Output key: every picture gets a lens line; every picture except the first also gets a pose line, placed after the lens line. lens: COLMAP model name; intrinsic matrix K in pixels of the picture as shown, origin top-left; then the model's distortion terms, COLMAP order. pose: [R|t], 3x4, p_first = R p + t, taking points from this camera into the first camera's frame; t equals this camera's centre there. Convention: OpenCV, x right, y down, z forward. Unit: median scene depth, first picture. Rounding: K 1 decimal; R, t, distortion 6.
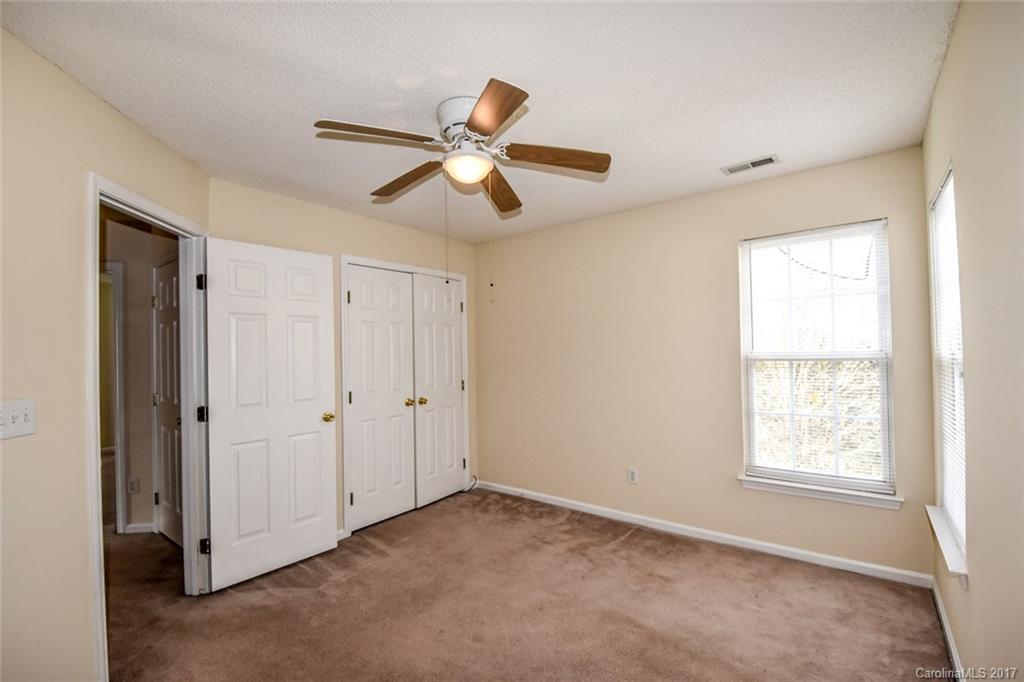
lens RADIAL K [[459.8, 0, 515.8], [0, 459.8, 342.5], [0, 0, 1]] dist [-0.001554, -0.000589]
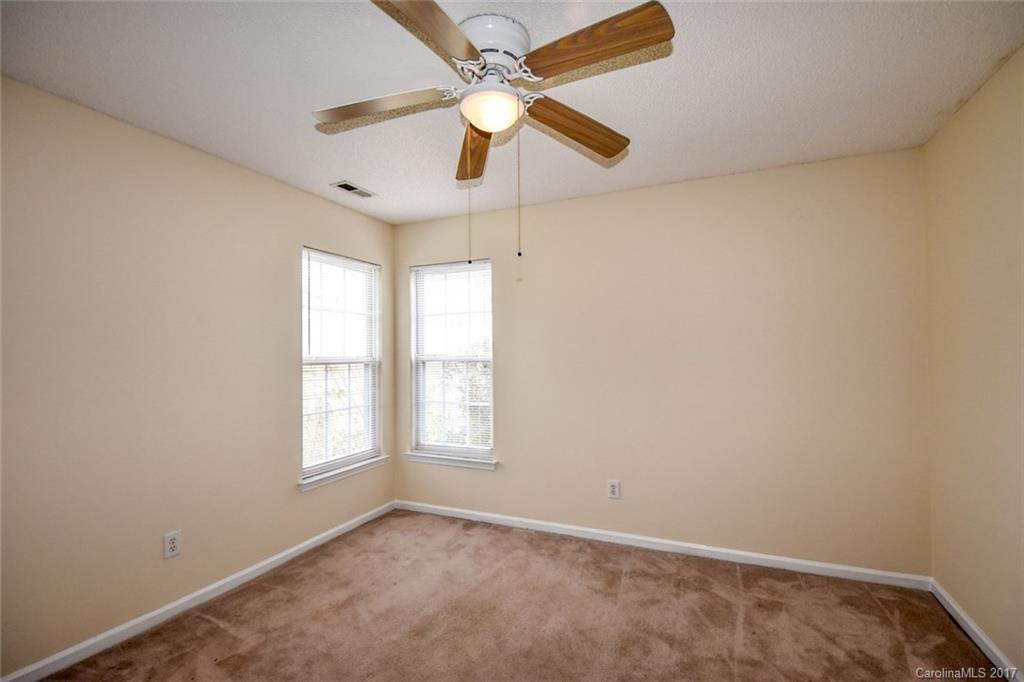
lens RADIAL K [[459.8, 0, 515.8], [0, 459.8, 342.5], [0, 0, 1]] dist [-0.001554, -0.000589]
pose [[-0.235620, 0.042981, 0.970894, -0.639092], [-0.004323, 0.998965, -0.045273, 0.036759], [-0.971836, -0.014864, -0.235191, 0.852196]]
